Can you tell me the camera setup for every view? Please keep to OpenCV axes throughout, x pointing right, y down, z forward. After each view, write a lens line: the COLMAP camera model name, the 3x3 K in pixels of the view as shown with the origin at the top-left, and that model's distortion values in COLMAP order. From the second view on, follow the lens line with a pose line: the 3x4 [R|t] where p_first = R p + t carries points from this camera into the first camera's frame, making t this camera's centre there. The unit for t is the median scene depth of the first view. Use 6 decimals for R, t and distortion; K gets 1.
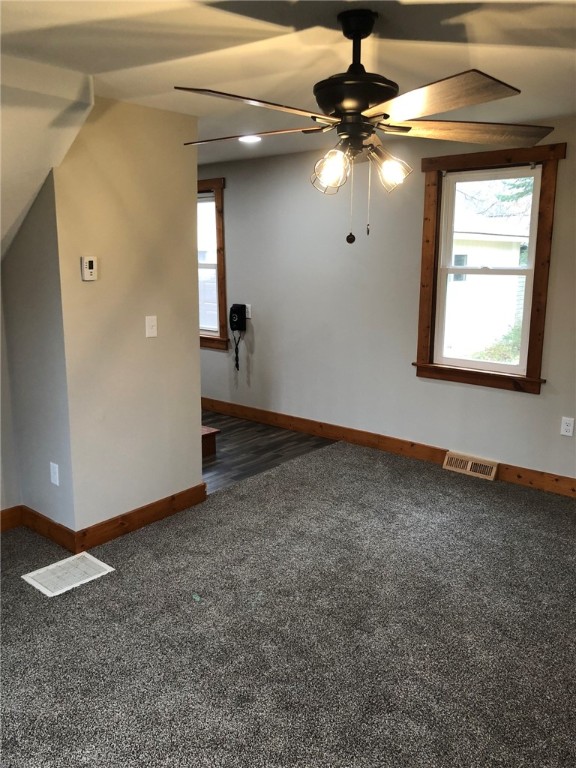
lens RADIAL K [[627.1, 0, 288.0], [0, 627.1, 384.0], [0, 0, 1]] dist [0.053875, -0.005734]
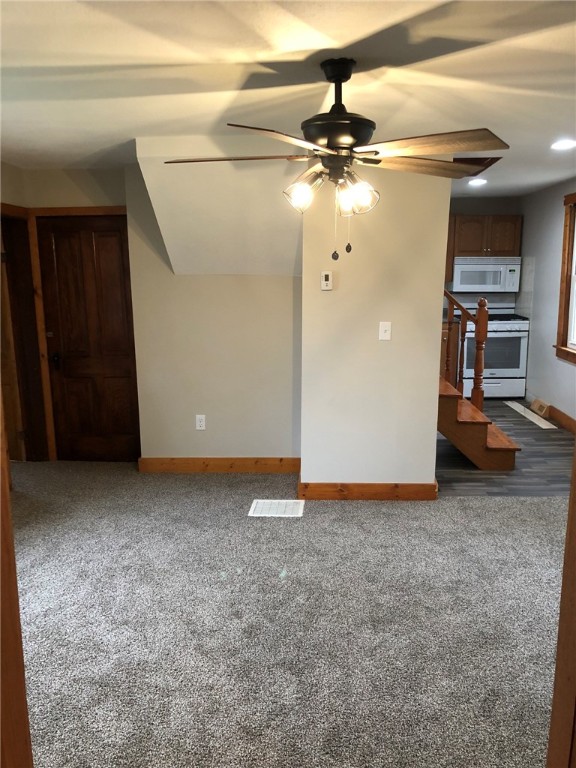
lens RADIAL K [[630.1, 0, 301.5], [0, 630.1, 381.2], [0, 0, 1]] dist [0.082797, -0.000087]
pose [[0.622838, 0.135271, -0.770568, 0.647698], [-0.154792, 0.986775, 0.048109, -0.034968], [0.766885, 0.089314, 0.635540, 0.164331]]
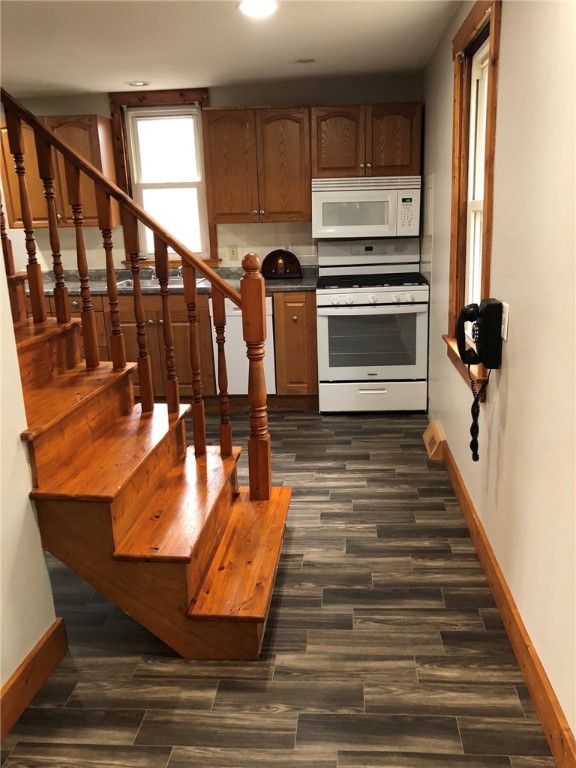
lens RADIAL K [[627.1, 0, 288.0], [0, 627.1, 384.0], [0, 0, 1]] dist [0.053875, -0.005734]
pose [[0.580469, 0.189506, -0.791924, 0.298123], [-0.133495, 0.981531, 0.137028, -0.198064], [0.803265, 0.026178, 0.595046, 1.166950]]
